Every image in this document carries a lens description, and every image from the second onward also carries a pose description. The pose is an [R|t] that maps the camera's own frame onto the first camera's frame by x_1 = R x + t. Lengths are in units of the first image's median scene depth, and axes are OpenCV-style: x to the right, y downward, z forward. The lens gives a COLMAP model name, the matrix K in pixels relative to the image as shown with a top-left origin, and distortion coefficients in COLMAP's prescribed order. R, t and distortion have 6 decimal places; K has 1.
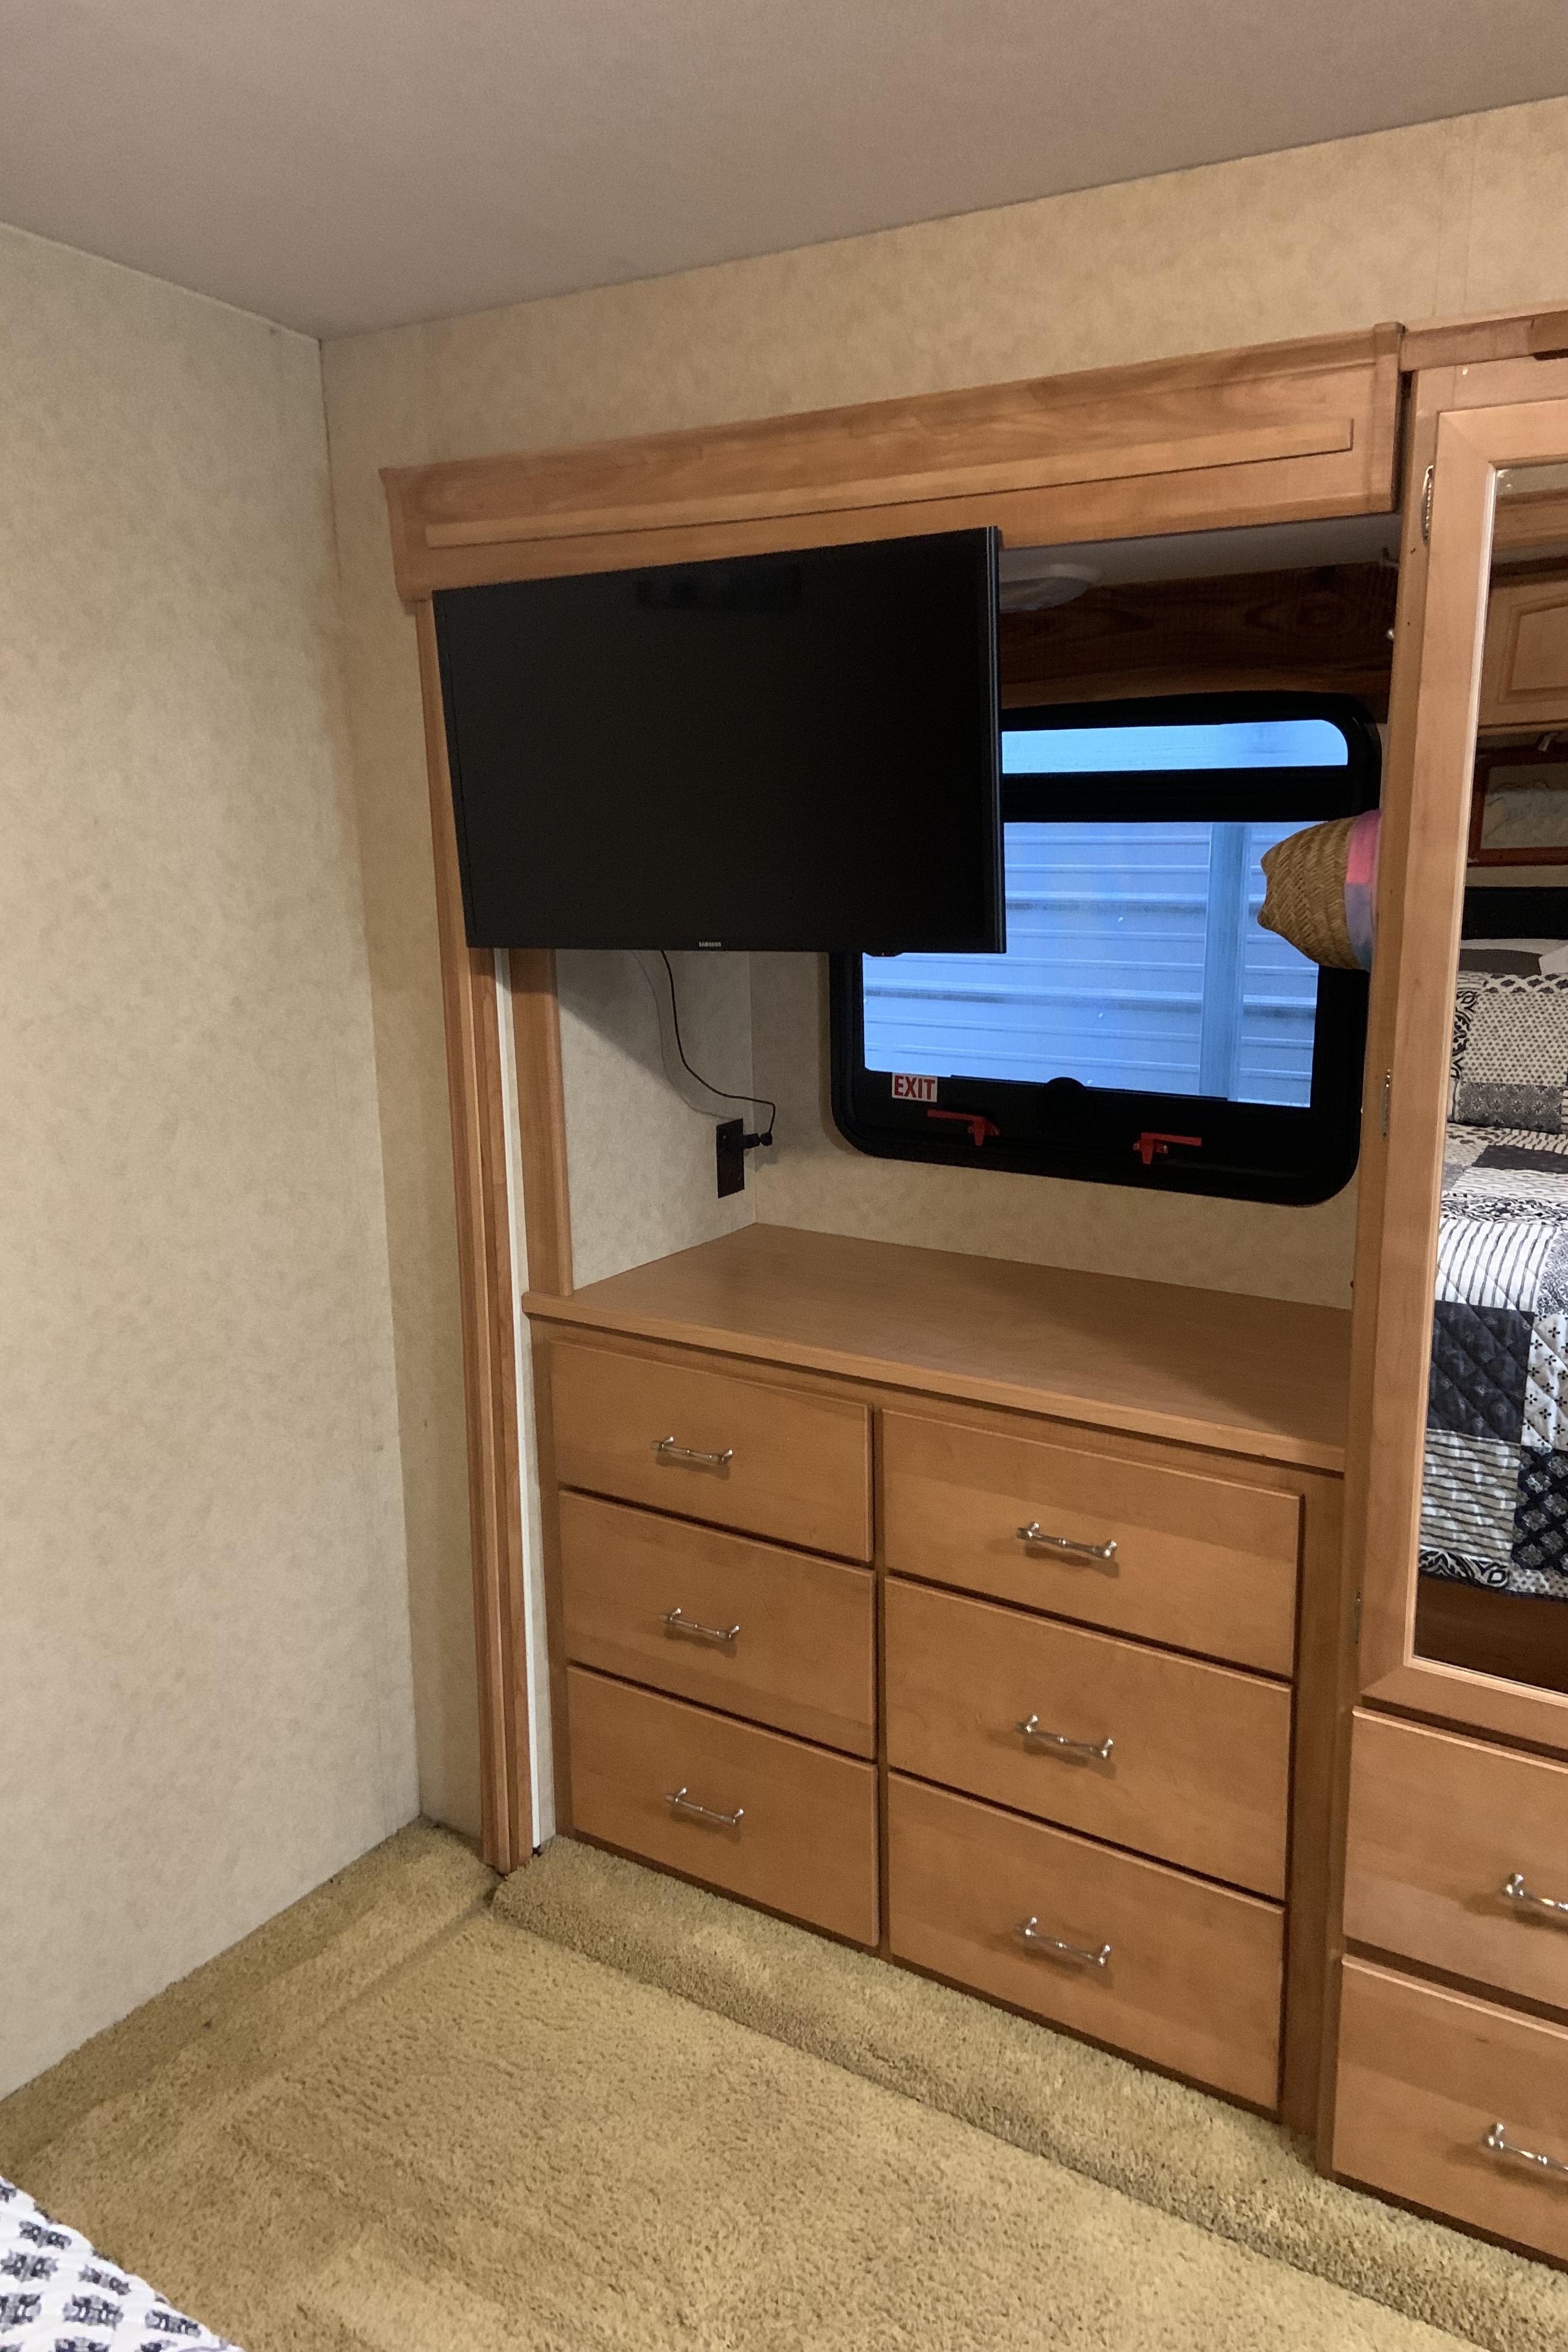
lens RADIAL K [[1745.2, 0, 784.3], [0, 1745.2, 1190.3], [0, 0, 1]] dist [0.114035, -0.149330]
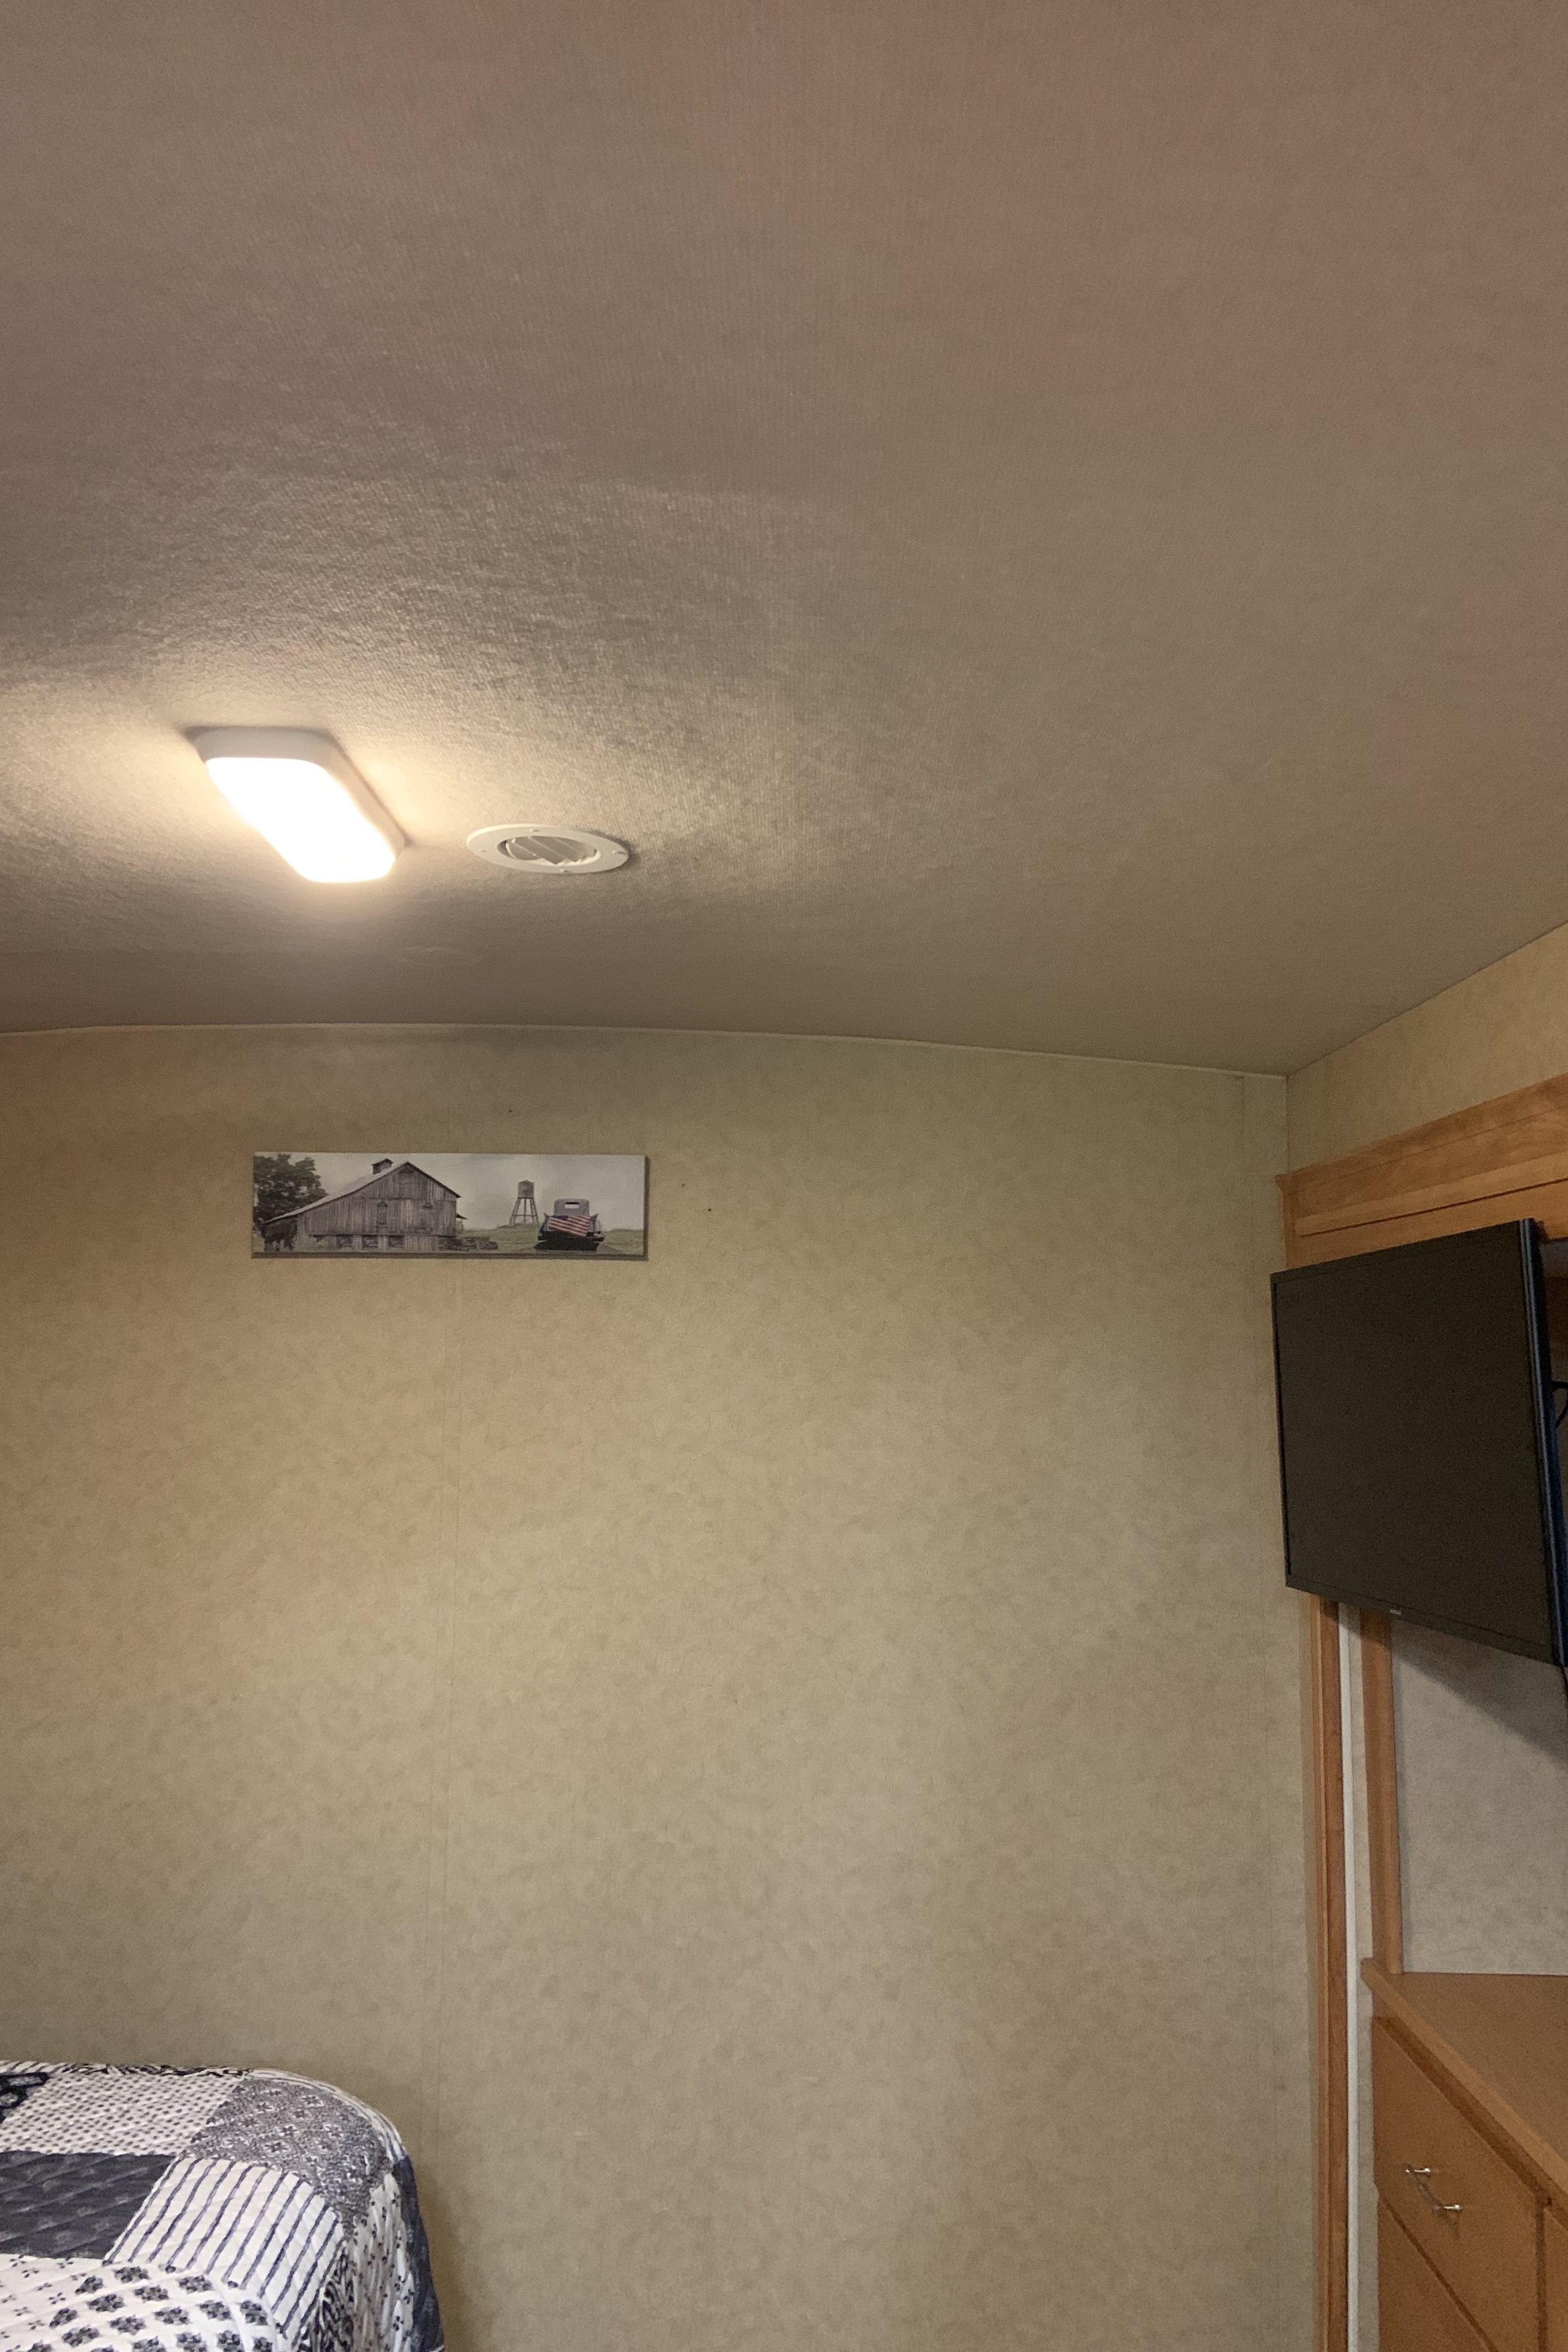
lens RADIAL K [[1745.2, 0, 784.3], [0, 1745.2, 1190.3], [0, 0, 1]] dist [0.114035, -0.149330]
pose [[0.543057, -0.060033, -0.837547, 0.569913], [-0.211690, 0.955436, -0.205740, -0.082237], [0.812574, 0.289029, 0.506148, 0.134614]]
